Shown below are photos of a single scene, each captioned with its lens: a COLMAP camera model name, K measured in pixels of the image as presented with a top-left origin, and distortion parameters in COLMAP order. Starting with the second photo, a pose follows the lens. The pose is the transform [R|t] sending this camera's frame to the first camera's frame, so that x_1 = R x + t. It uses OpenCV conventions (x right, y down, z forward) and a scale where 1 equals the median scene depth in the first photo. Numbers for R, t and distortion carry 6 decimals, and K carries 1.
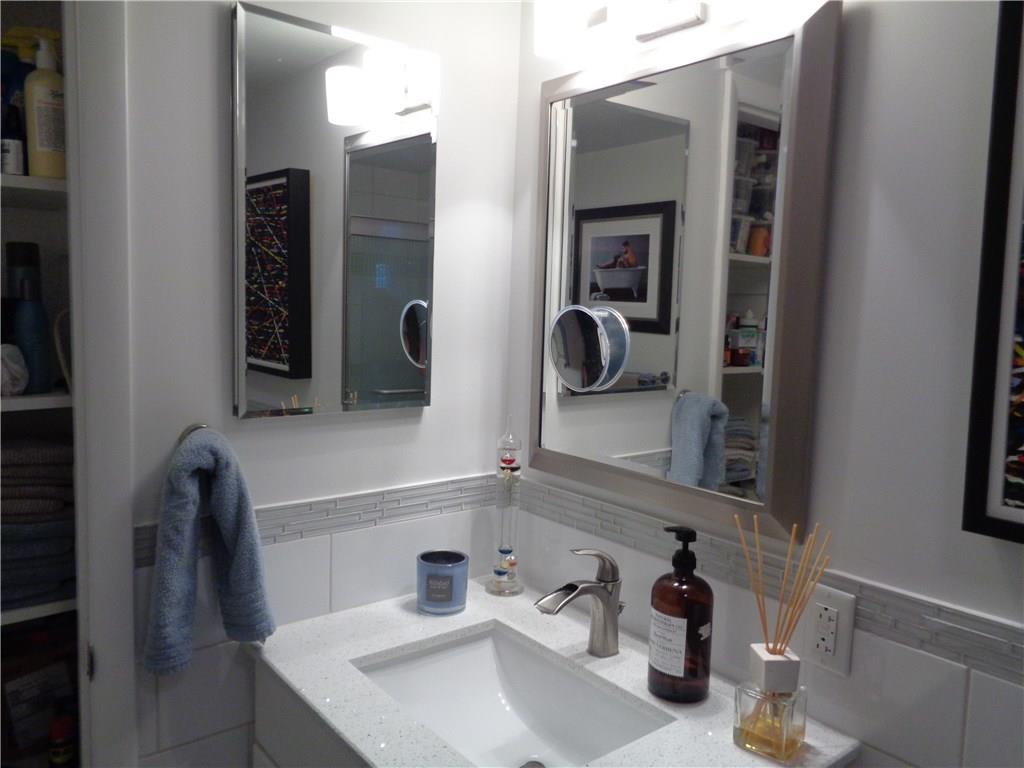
lens RADIAL K [[772.3, 0, 512.0], [0, 772.3, 384.0], [0, 0, 1]] dist [0.006149, -0.000636]
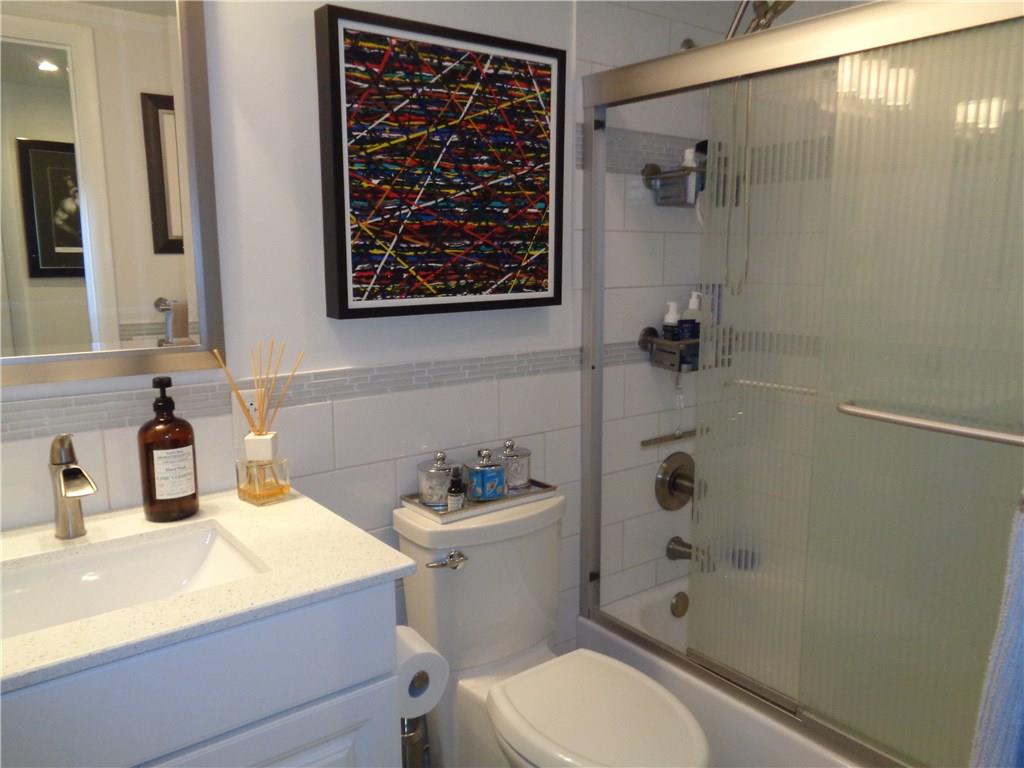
lens RADIAL K [[772.3, 0, 512.0], [0, 772.3, 384.0], [0, 0, 1]] dist [0.006149, -0.000636]
pose [[0.000658, -0.189391, 0.981902, -0.968149], [0.090486, 0.977885, 0.188555, 0.028308], [-0.995898, 0.088724, 0.017781, 0.478171]]
